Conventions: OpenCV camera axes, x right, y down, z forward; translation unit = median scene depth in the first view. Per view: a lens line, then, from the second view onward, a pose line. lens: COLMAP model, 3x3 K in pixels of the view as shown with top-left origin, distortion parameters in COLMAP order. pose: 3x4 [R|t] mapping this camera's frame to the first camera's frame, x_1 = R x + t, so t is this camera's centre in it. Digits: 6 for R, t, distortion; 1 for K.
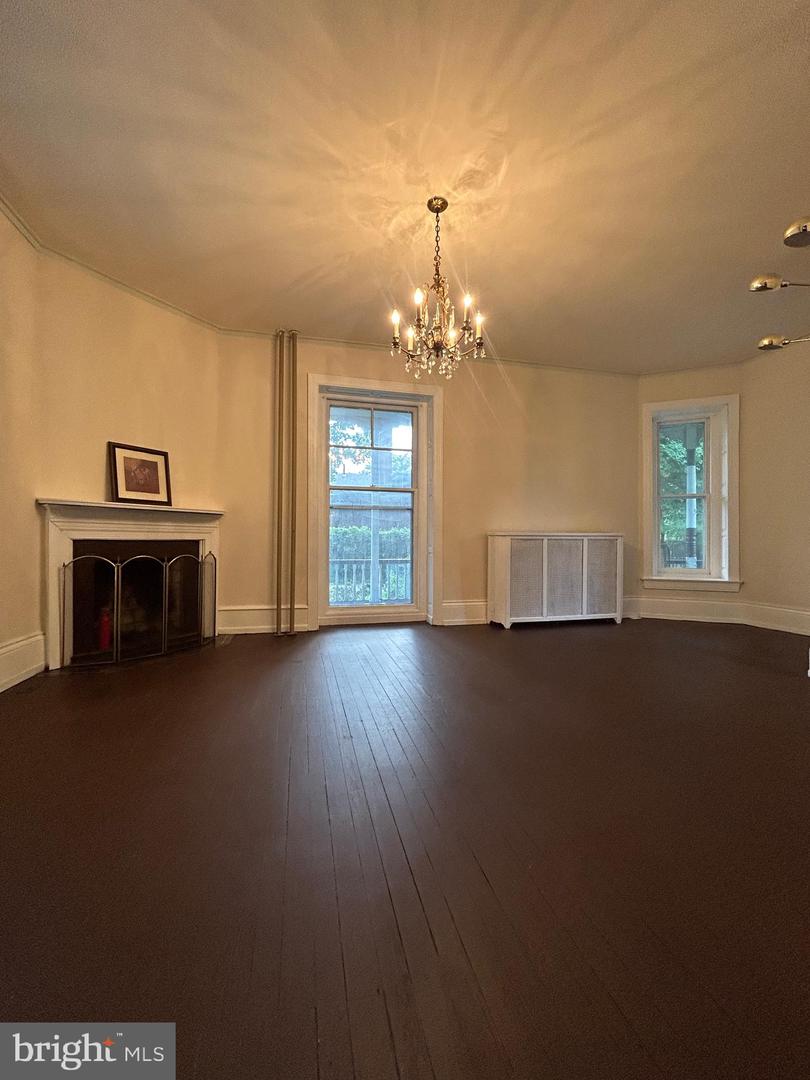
lens RADIAL K [[439.8, 0, 406.1], [0, 439.8, 540.3], [0, 0, 1]] dist [0.001570, 0.000378]
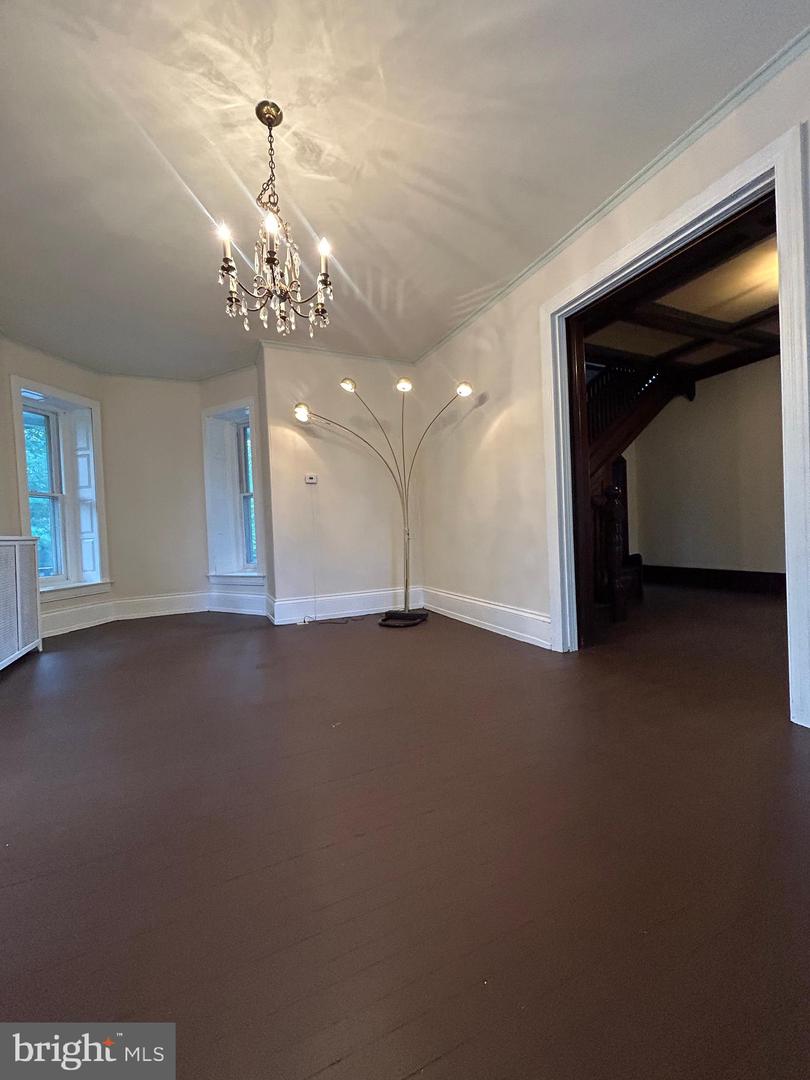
lens RADIAL K [[439.8, 0, 406.3], [0, 439.8, 540.0], [0, 0, 1]] dist [0.001570, 0.000378]
pose [[-0.191050, -0.014595, 0.981472, -0.790419], [0.035798, 0.999121, 0.021826, -0.005806], [-0.980927, 0.039305, -0.190360, 0.969008]]
